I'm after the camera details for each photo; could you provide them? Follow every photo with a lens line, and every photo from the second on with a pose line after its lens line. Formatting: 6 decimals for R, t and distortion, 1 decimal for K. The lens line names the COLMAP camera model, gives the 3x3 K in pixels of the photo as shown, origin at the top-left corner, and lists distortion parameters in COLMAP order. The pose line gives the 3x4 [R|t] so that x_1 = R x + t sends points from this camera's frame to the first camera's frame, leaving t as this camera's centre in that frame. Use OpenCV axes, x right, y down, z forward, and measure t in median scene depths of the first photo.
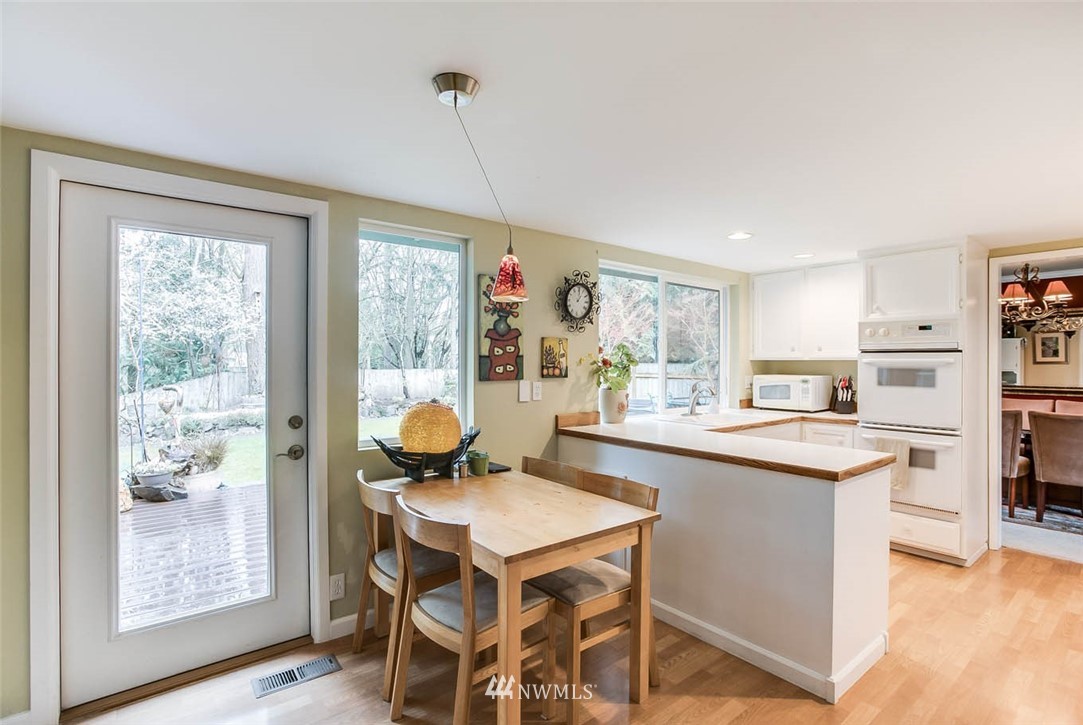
lens RADIAL K [[524.8, 0, 556.7], [0, 524.8, 360.5], [0, 0, 1]] dist [-0.005466, 0.000599]
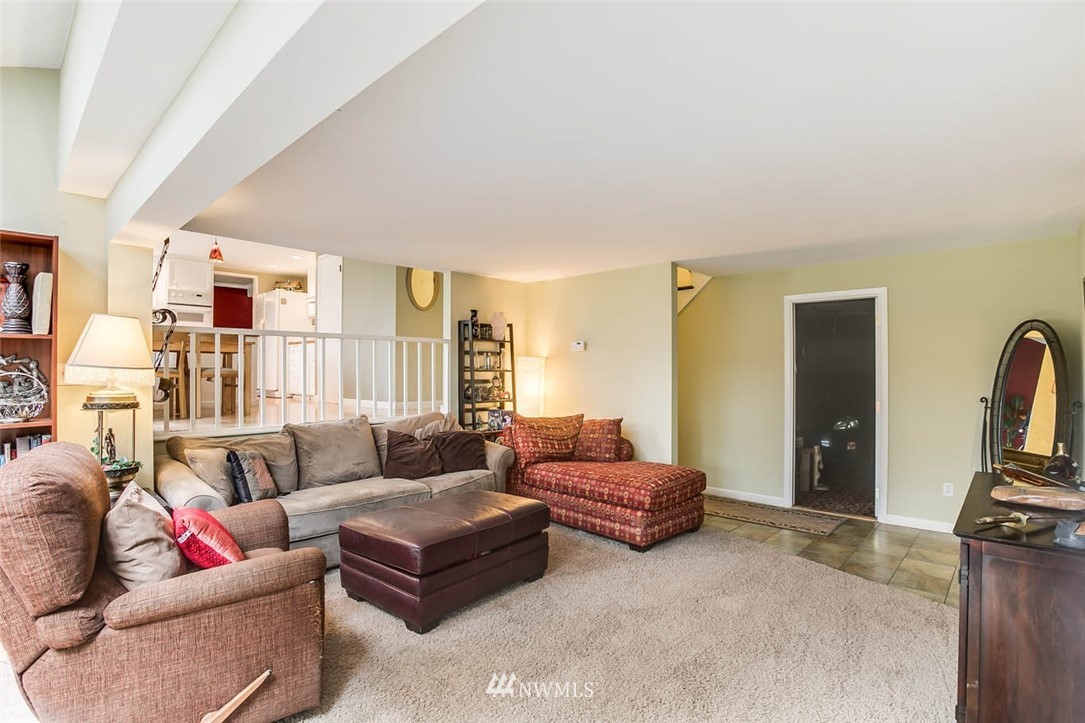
lens RADIAL K [[523.9, 0, 534.1], [0, 523.9, 363.0], [0, 0, 1]] dist [-0.055452, 0.022414]
pose [[-0.104997, 0.007473, 0.994444, -1.611741], [0.001198, 0.999972, -0.007388, 0.240230], [-0.994472, 0.000416, -0.105003, -0.200770]]
